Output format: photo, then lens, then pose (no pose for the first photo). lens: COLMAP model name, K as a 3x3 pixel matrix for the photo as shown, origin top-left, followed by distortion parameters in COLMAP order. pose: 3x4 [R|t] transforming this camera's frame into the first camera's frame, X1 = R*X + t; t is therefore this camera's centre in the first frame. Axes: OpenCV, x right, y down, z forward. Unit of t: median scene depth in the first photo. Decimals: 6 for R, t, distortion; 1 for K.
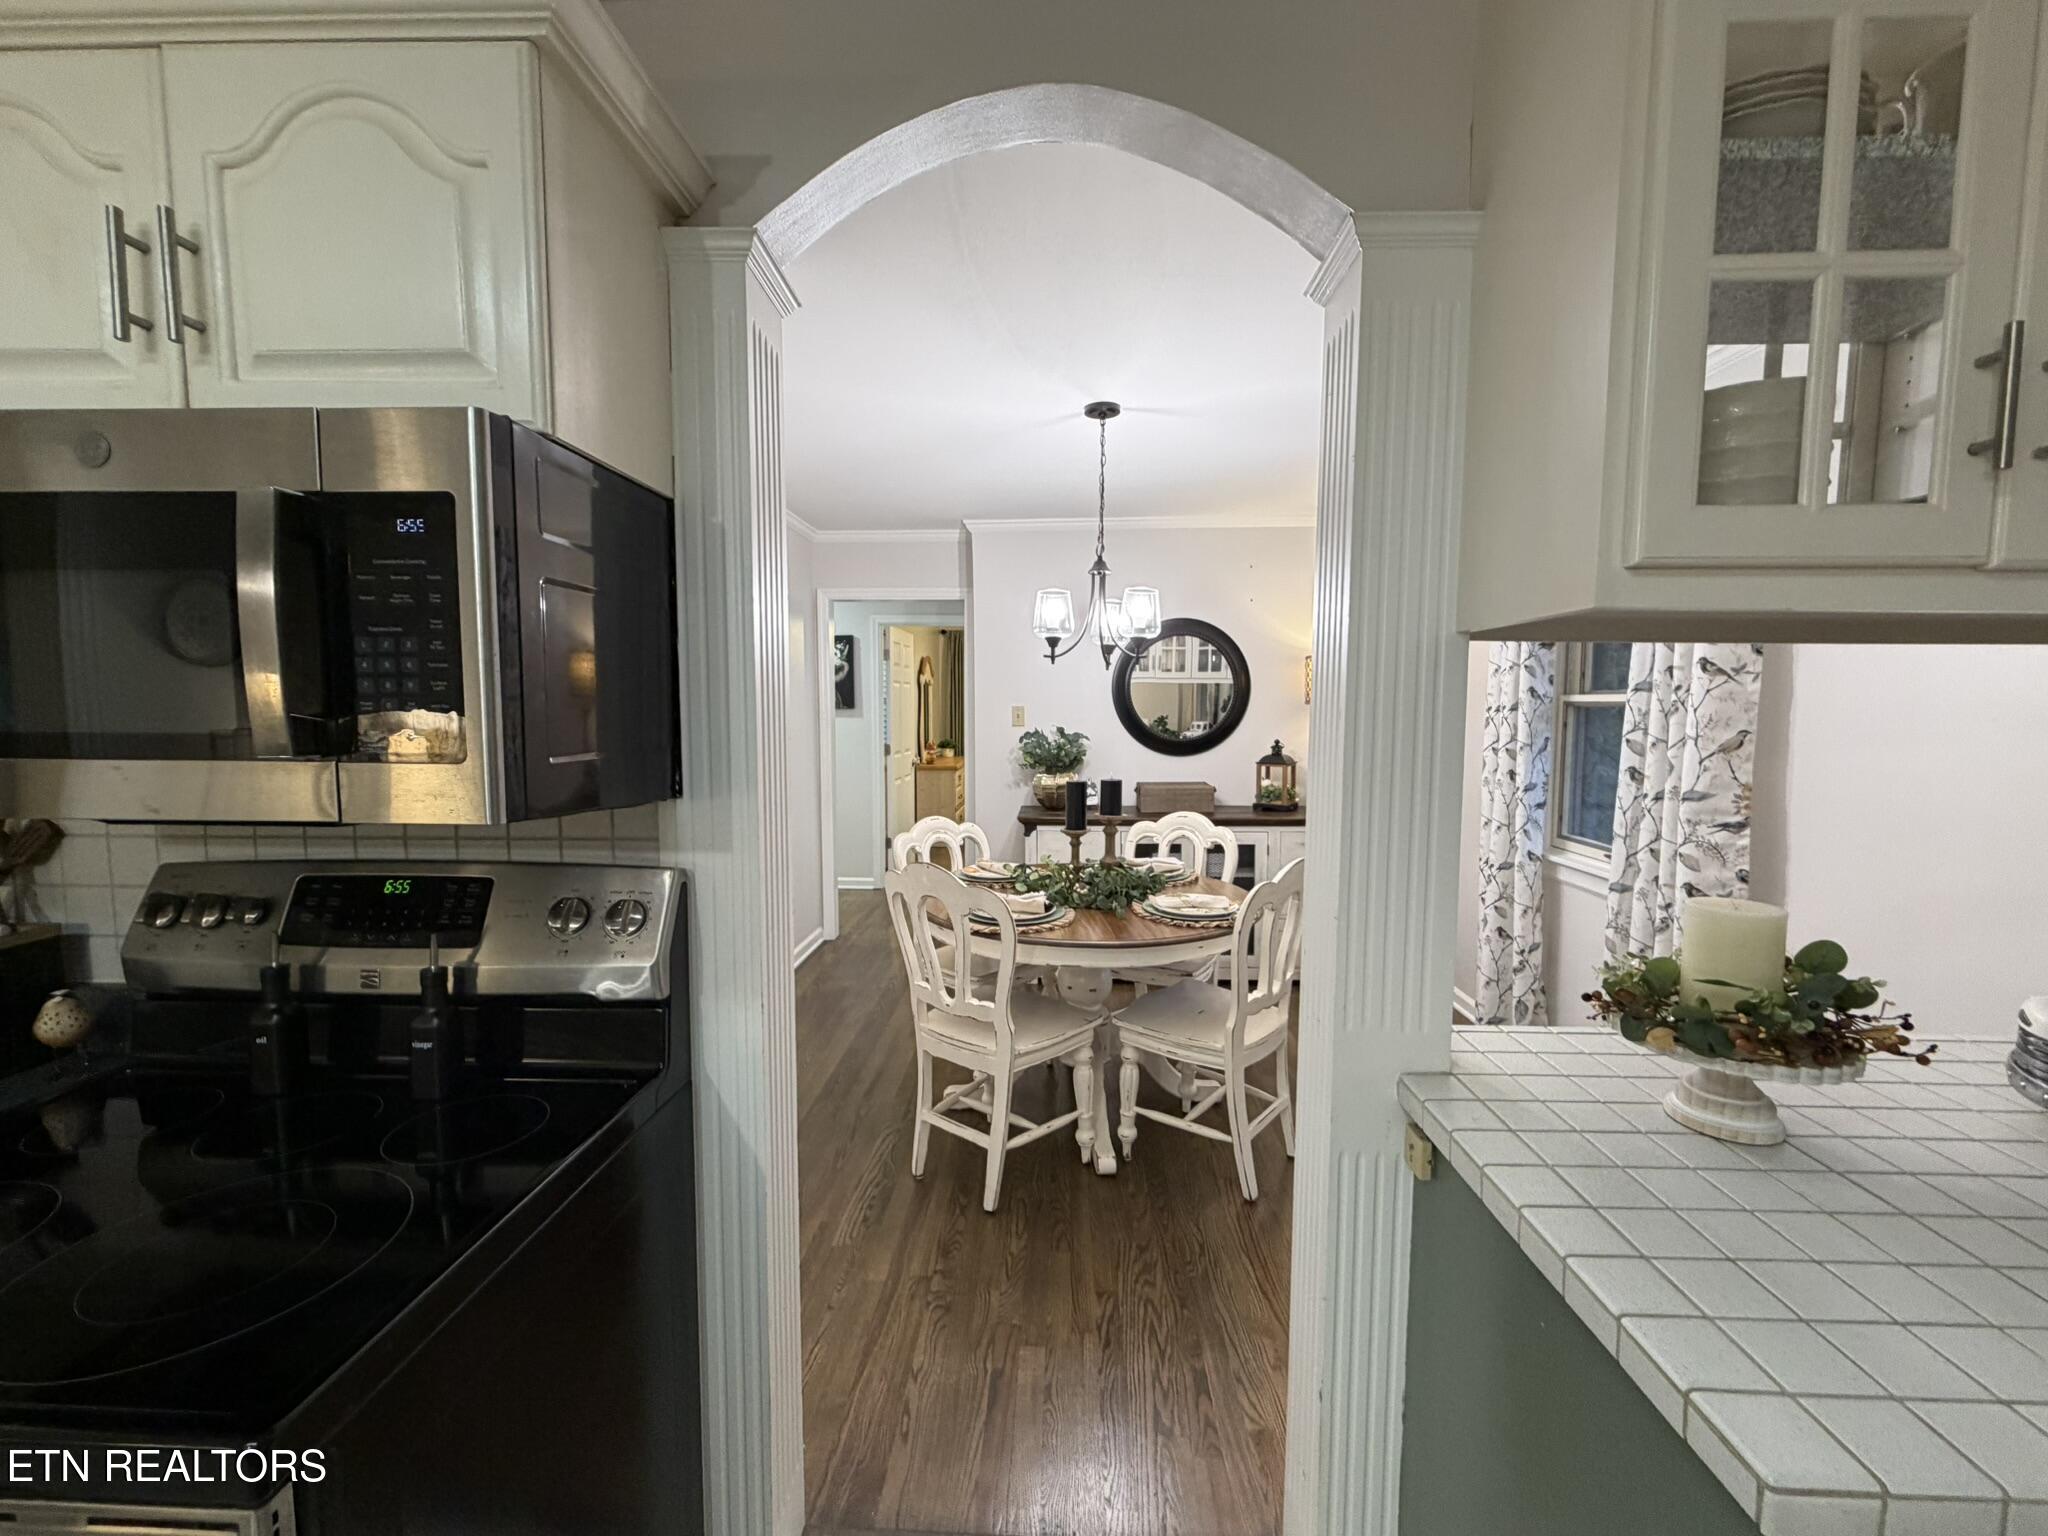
lens RADIAL K [[816.5, 0, 1027.1], [0, 816.5, 764.0], [0, 0, 1]] dist [0.000472, -0.000433]
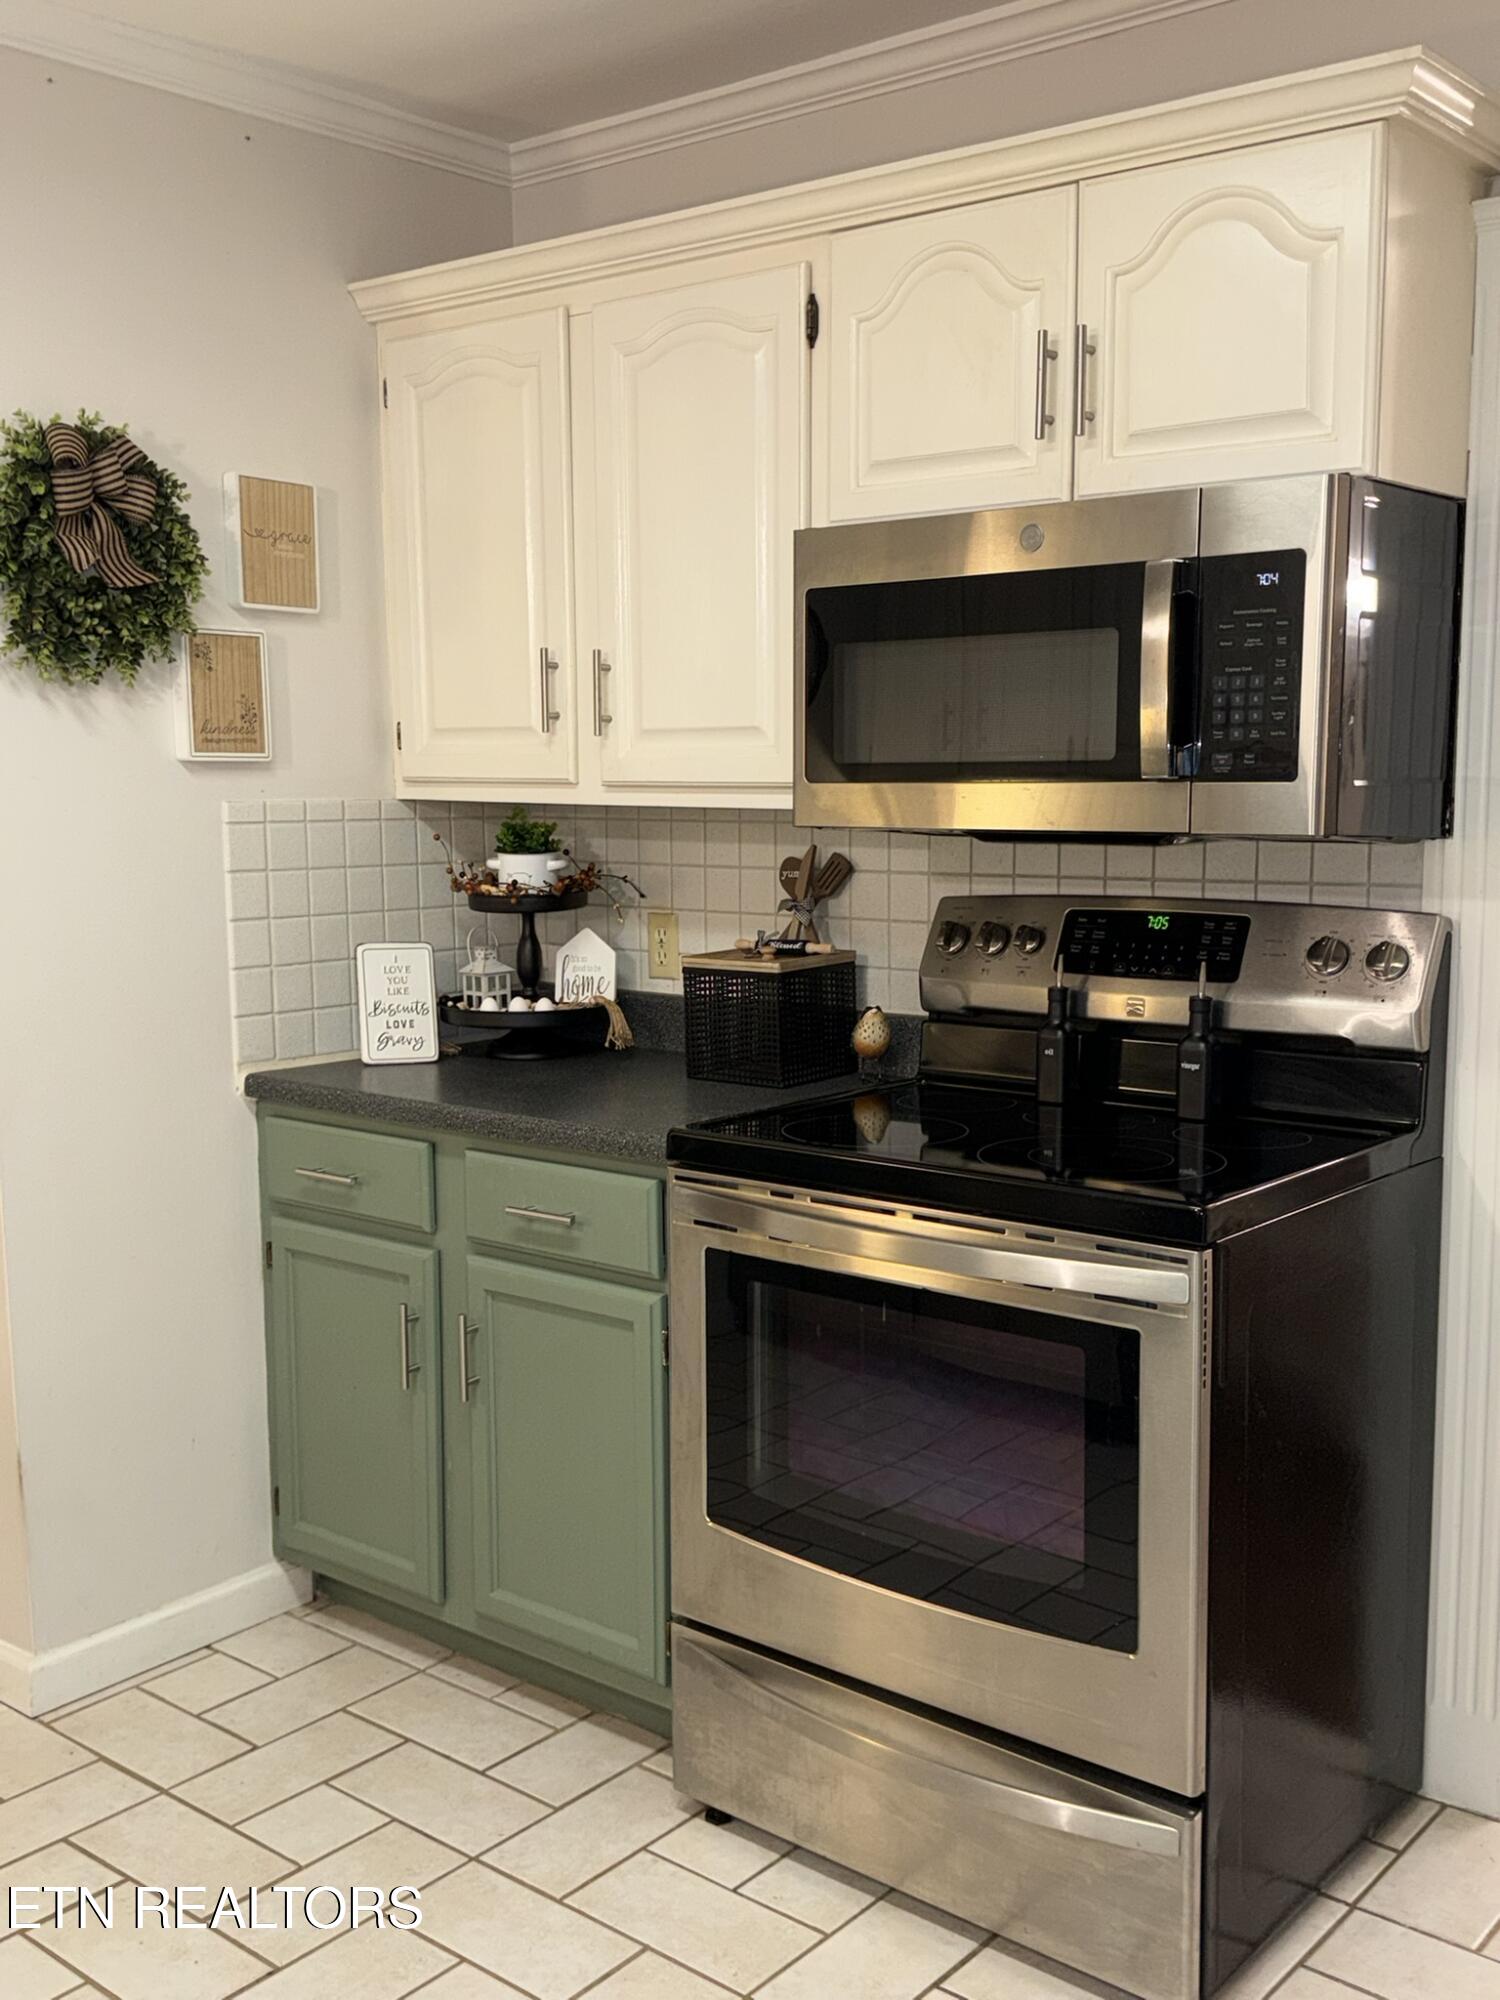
lens RADIAL K [[2016.3, 0, 747.5], [0, 2016.3, 1002.5], [0, 0, 1]] dist [0.089456, 0.000000]
pose [[0.795882, 0.064258, -0.602032, 0.336627], [-0.039765, 0.997753, 0.053926, 0.138028], [0.604145, -0.018979, 0.796649, -1.314252]]
